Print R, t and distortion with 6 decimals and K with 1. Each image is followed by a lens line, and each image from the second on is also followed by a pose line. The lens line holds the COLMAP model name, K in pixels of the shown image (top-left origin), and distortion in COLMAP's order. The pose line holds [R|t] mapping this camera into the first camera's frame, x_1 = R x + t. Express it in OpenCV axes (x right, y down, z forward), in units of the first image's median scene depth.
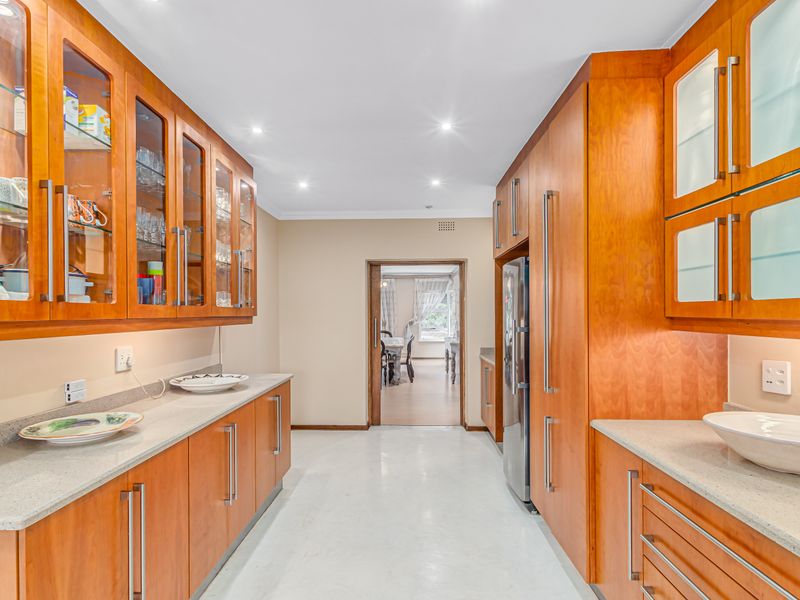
lens RADIAL K [[429.0, 0, 397.2], [0, 429.0, 315.6], [0, 0, 1]] dist [0.002774, -0.000231]
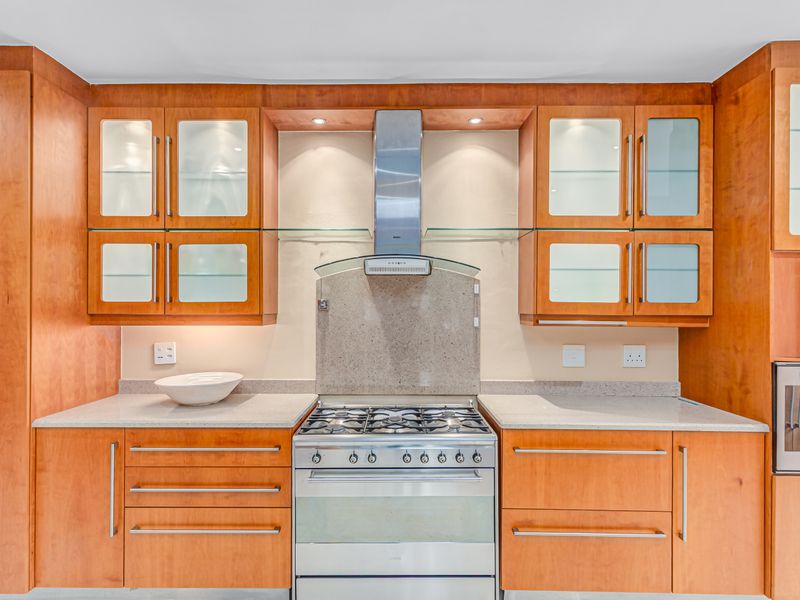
lens RADIAL K [[421.6, 0, 398.1], [0, 421.6, 306.2], [0, 0, 1]] dist [0.000487, -0.000154]
pose [[-0.029879, 0.007696, 0.999524, -0.528076], [0.005458, 0.999957, -0.007536, -0.004578], [-0.999539, 0.005230, -0.029920, 0.200511]]
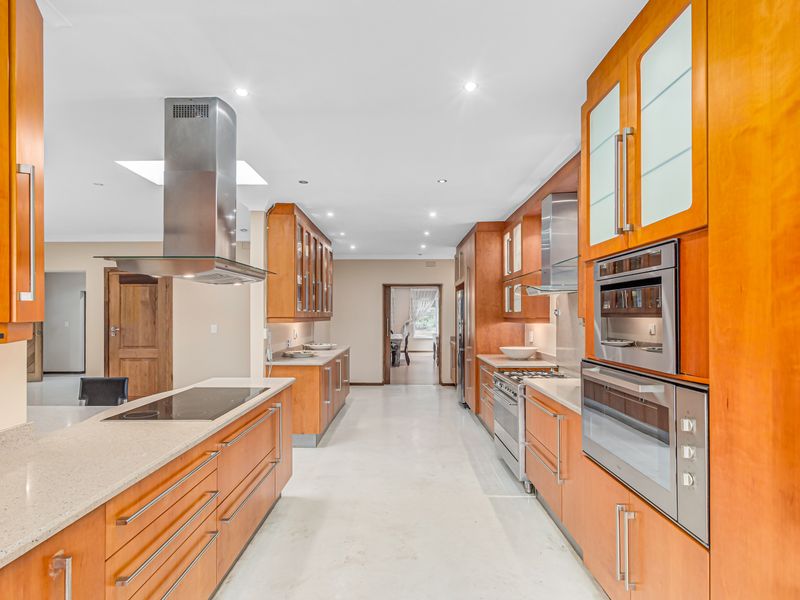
lens RADIAL K [[429.0, 0, 397.2], [0, 429.0, 315.6], [0, 0, 1]] dist [0.002774, -0.000231]
pose [[0.999893, 0.004461, 0.013927, -0.098117], [-0.004362, 0.999965, -0.007149, 0.015030], [-0.013958, 0.007088, 0.999877, -1.746767]]
